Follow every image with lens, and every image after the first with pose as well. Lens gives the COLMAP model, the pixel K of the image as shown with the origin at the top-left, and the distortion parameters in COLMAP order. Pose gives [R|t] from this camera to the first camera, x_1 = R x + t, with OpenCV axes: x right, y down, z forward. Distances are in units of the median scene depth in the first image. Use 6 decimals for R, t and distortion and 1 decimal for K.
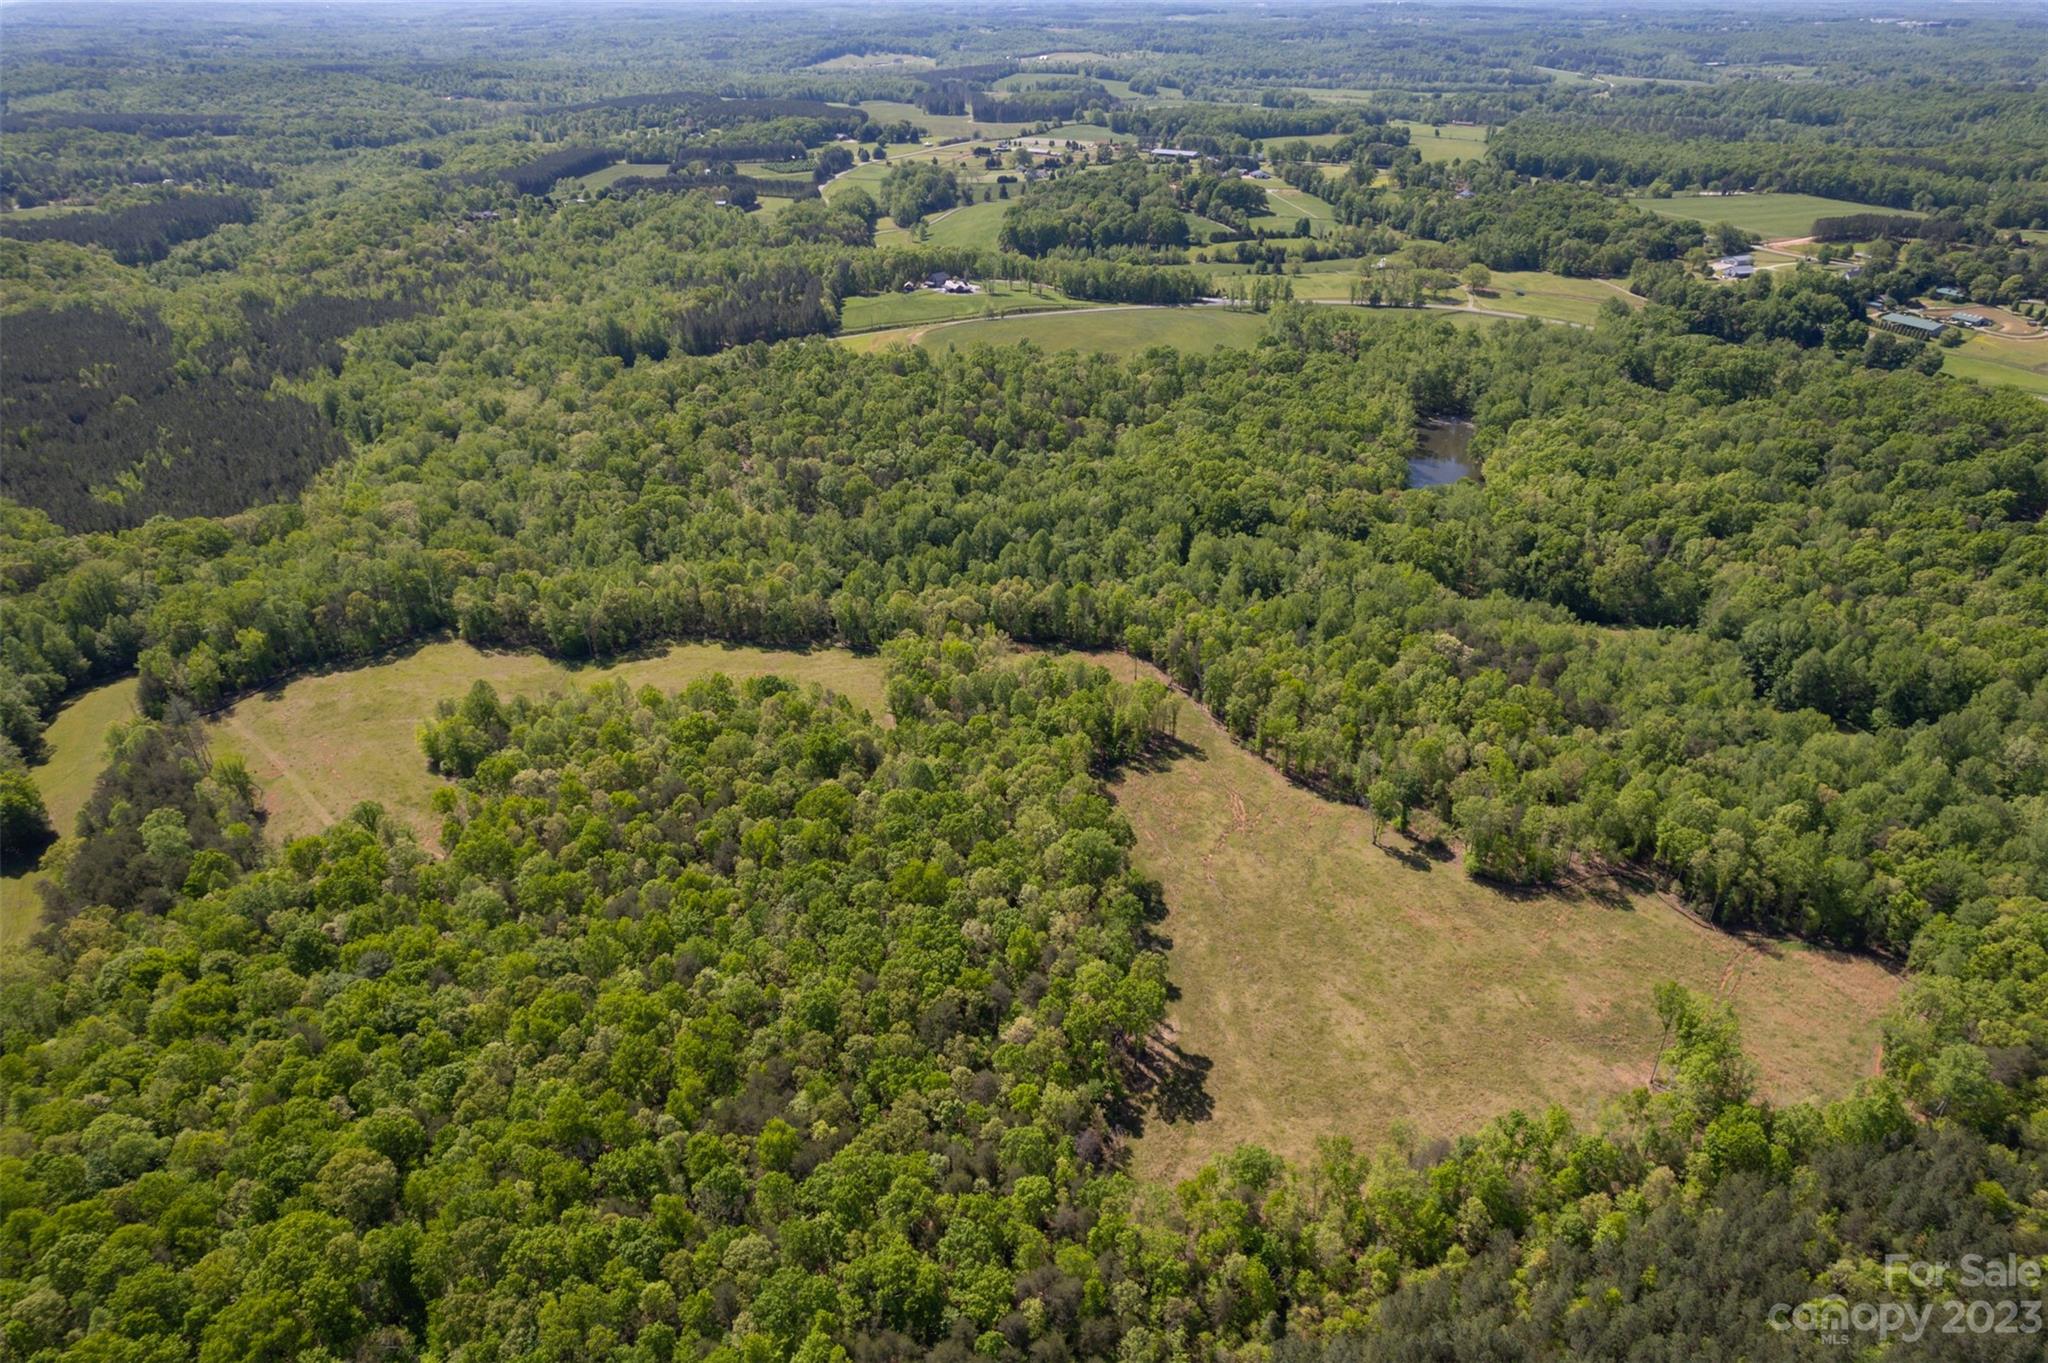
lens RADIAL K [[1312.5, 0, 1021.9], [0, 1312.5, 694.2], [0, 0, 1]] dist [-0.076727, 0.069484]
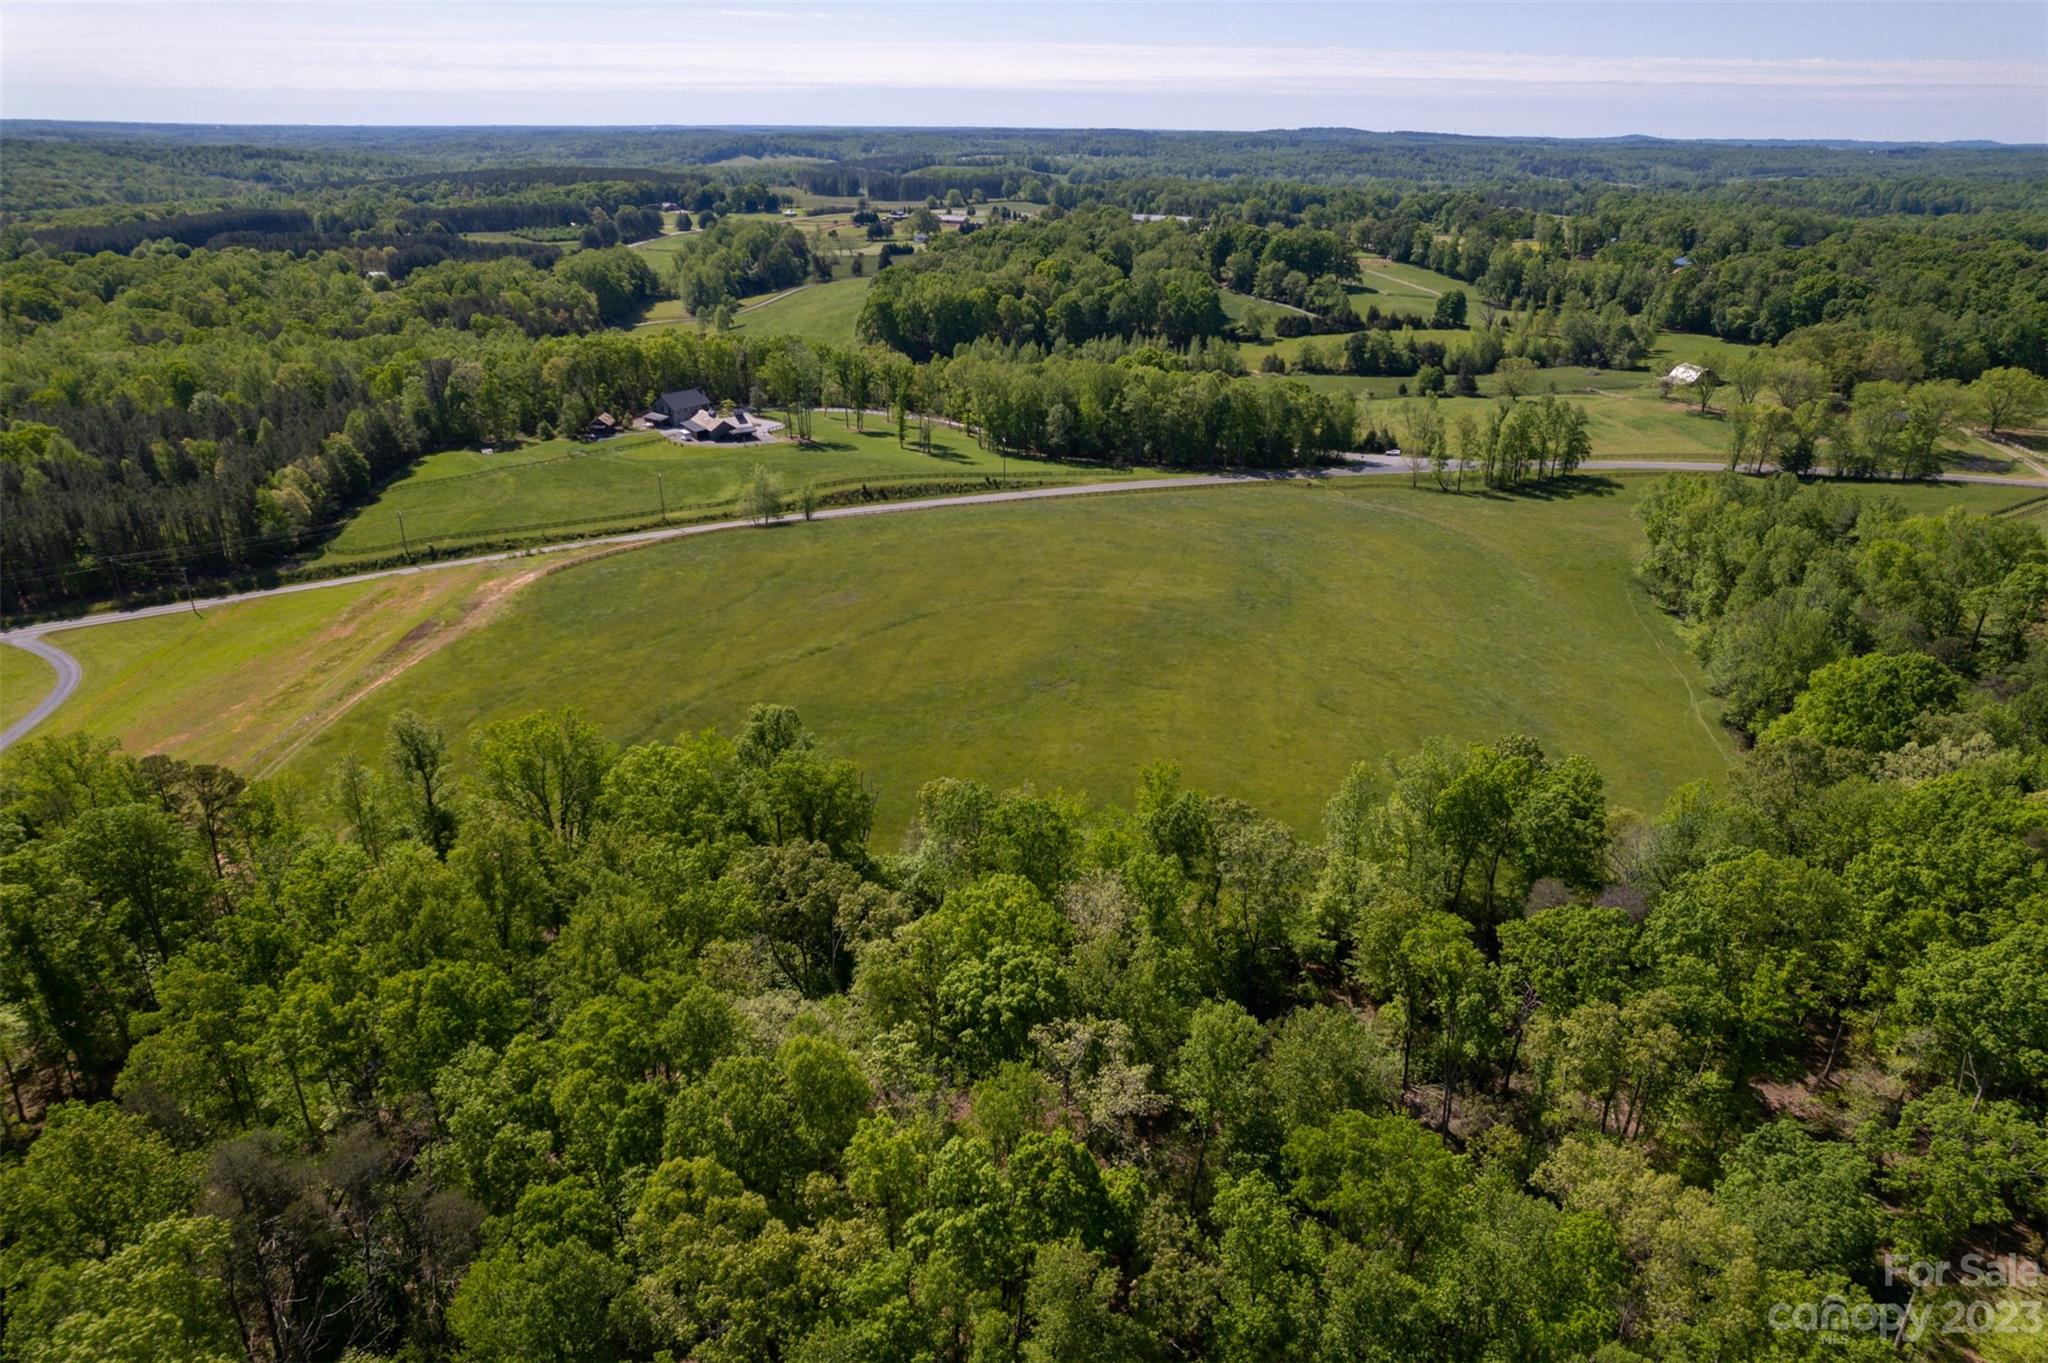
lens RADIAL K [[1312.5, 0, 1025.1], [0, 1312.5, 684.8], [0, 0, 1]] dist [-0.076727, 0.069484]
pose [[0.998490, -0.009331, 0.054126, 0.022074], [0.014711, 0.994893, -0.099856, -0.202891], [-0.052918, 0.100502, 0.993529, 0.639643]]
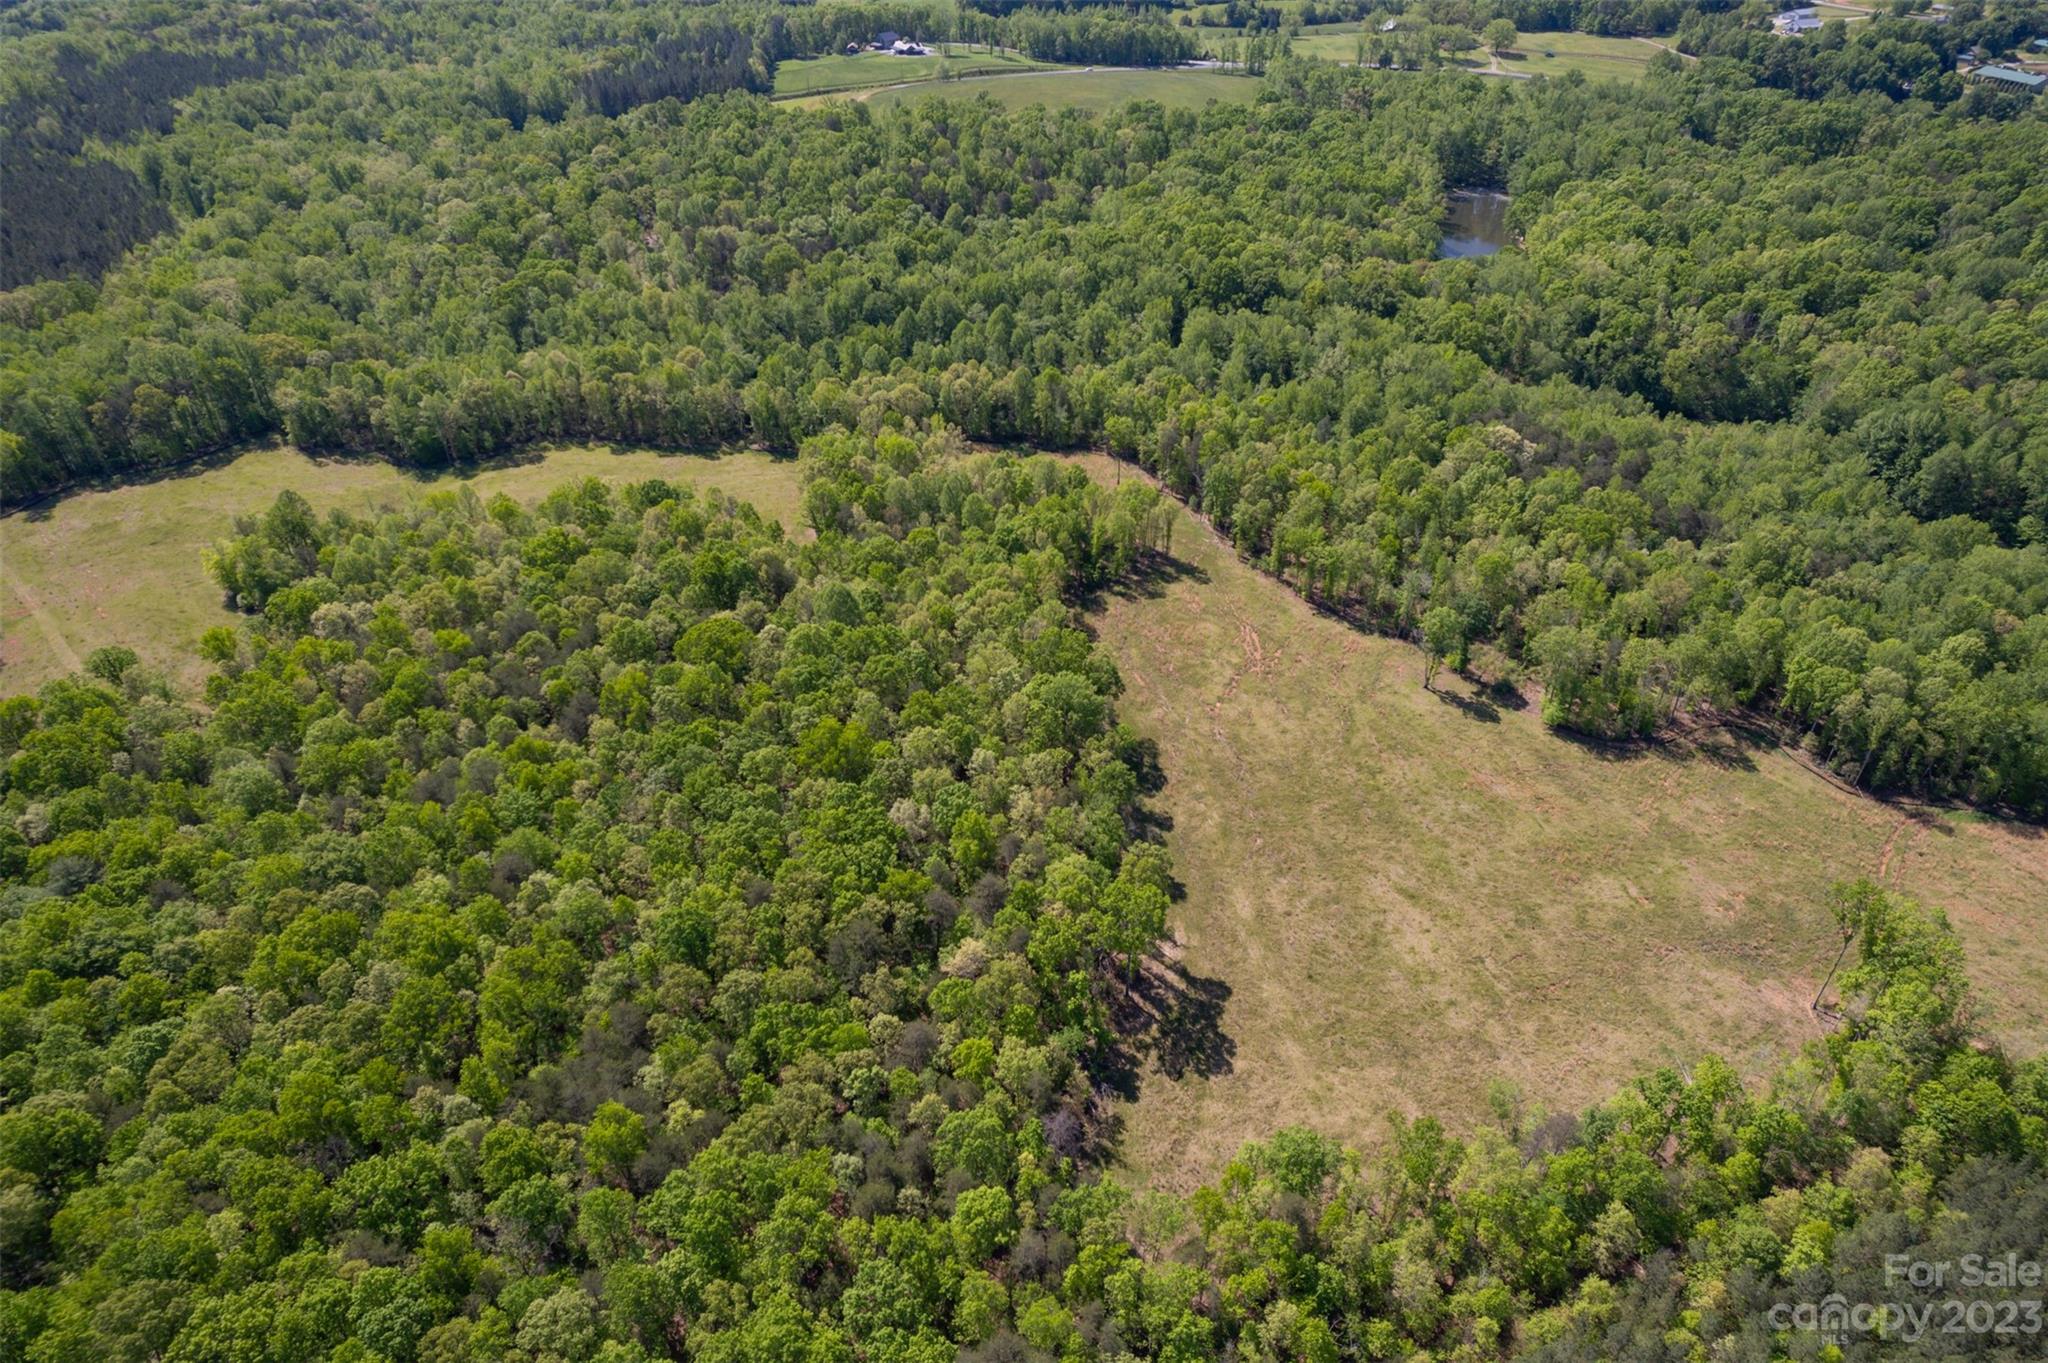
lens RADIAL K [[1312.5, 0, 1026.7], [0, 1312.5, 680.5], [0, 0, 1]] dist [-0.076727, 0.069484]
pose [[0.999645, -0.009722, 0.024815, 0.004439], [0.006727, 0.992988, 0.118024, 0.006608], [-0.025789, -0.117815, 0.992701, 0.092947]]
